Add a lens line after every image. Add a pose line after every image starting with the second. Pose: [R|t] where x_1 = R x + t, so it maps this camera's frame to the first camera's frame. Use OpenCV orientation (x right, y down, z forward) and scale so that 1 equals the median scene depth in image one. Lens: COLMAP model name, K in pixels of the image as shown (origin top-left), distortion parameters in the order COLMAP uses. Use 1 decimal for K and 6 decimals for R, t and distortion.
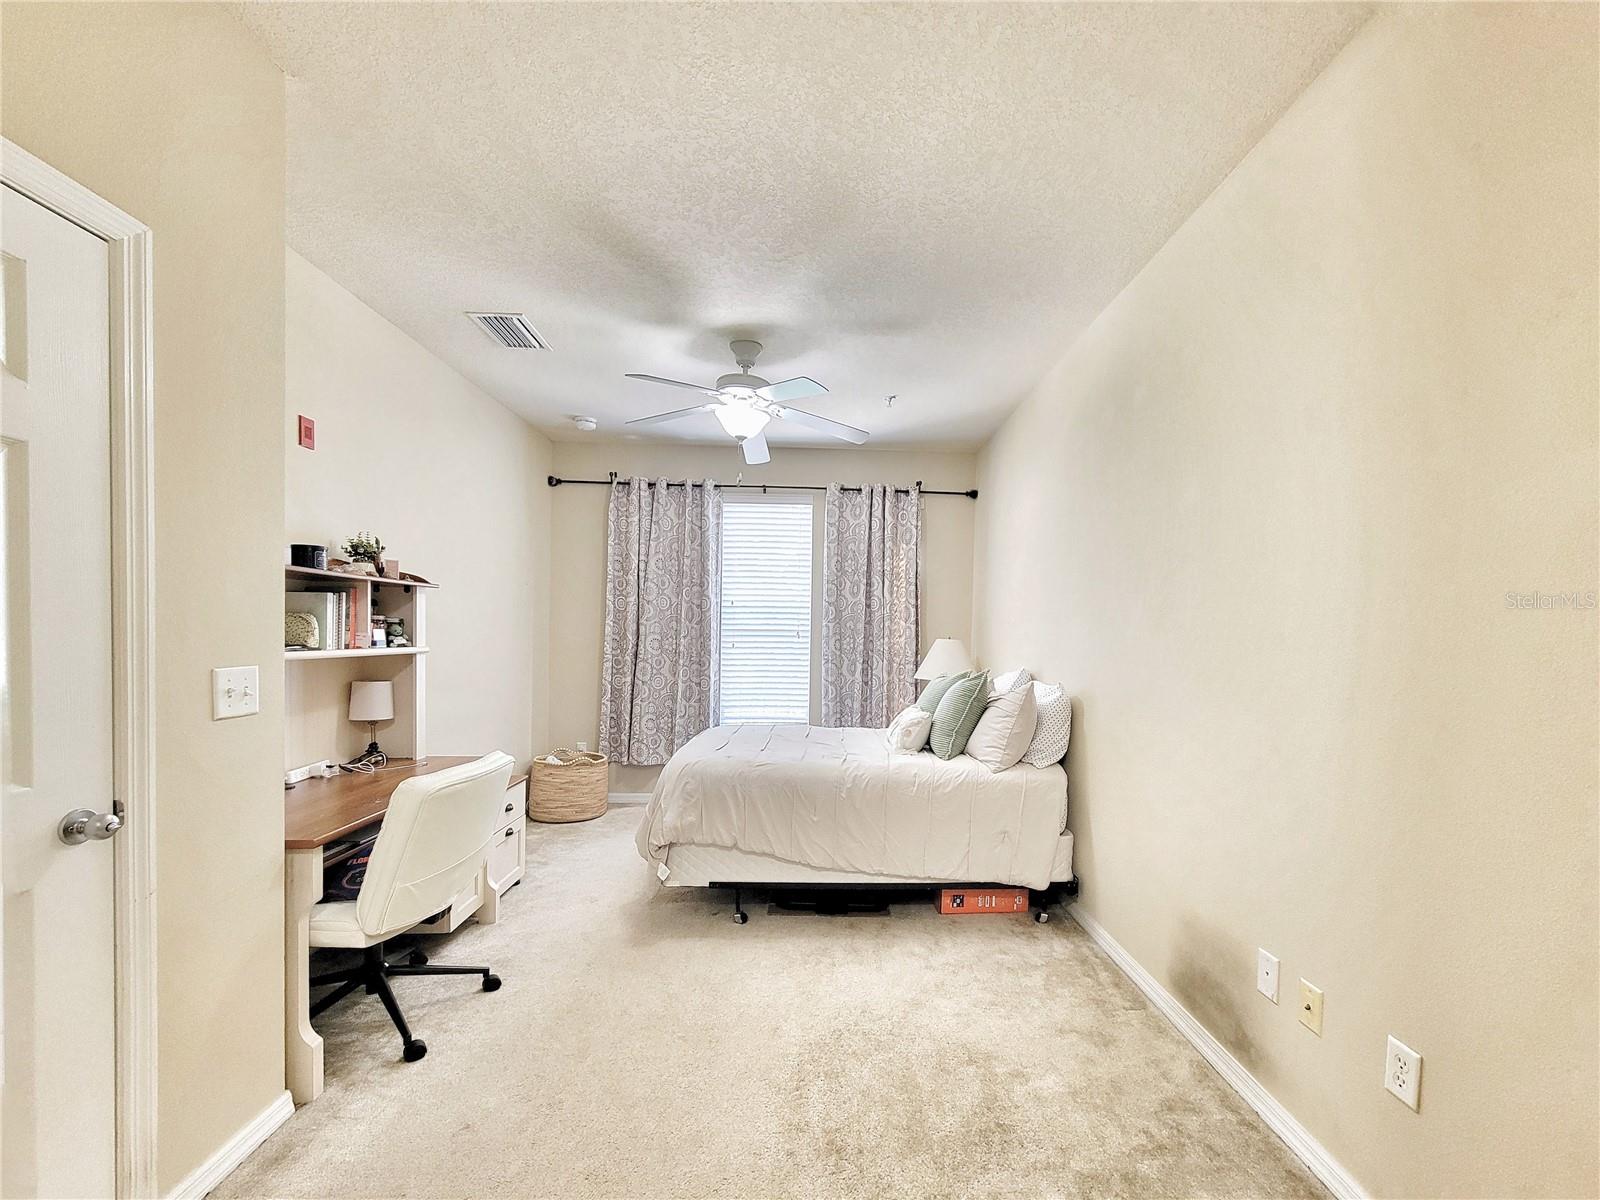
lens RADIAL K [[653.7, 0, 838.2], [0, 653.7, 639.4], [0, 0, 1]] dist [-0.001078, 0.000899]
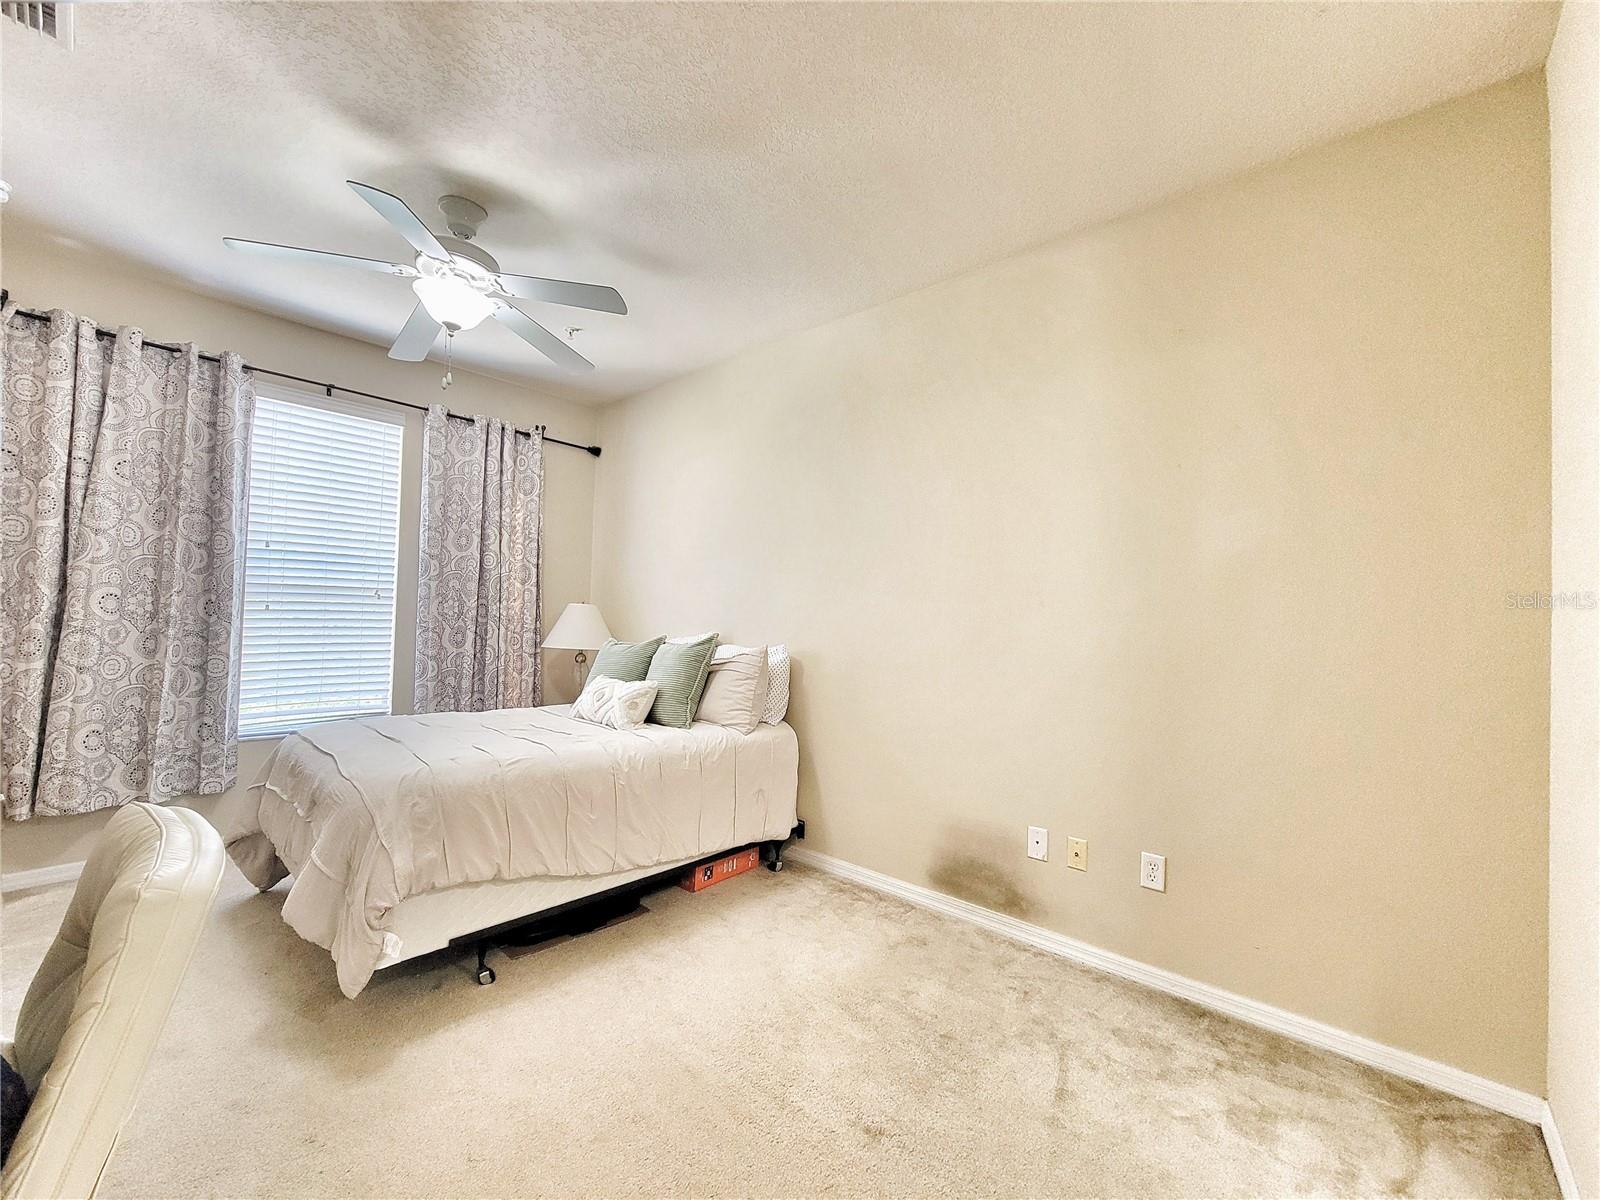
lens RADIAL K [[653.7, 0, 803.9], [0, 653.7, 591.5], [0, 0, 1]] dist [-0.001078, 0.000899]
pose [[0.695312, 0.034051, 0.717901, -0.267572], [-0.013292, 0.999315, -0.034526, 0.008906], [-0.718585, 0.014464, 0.695289, 0.136825]]
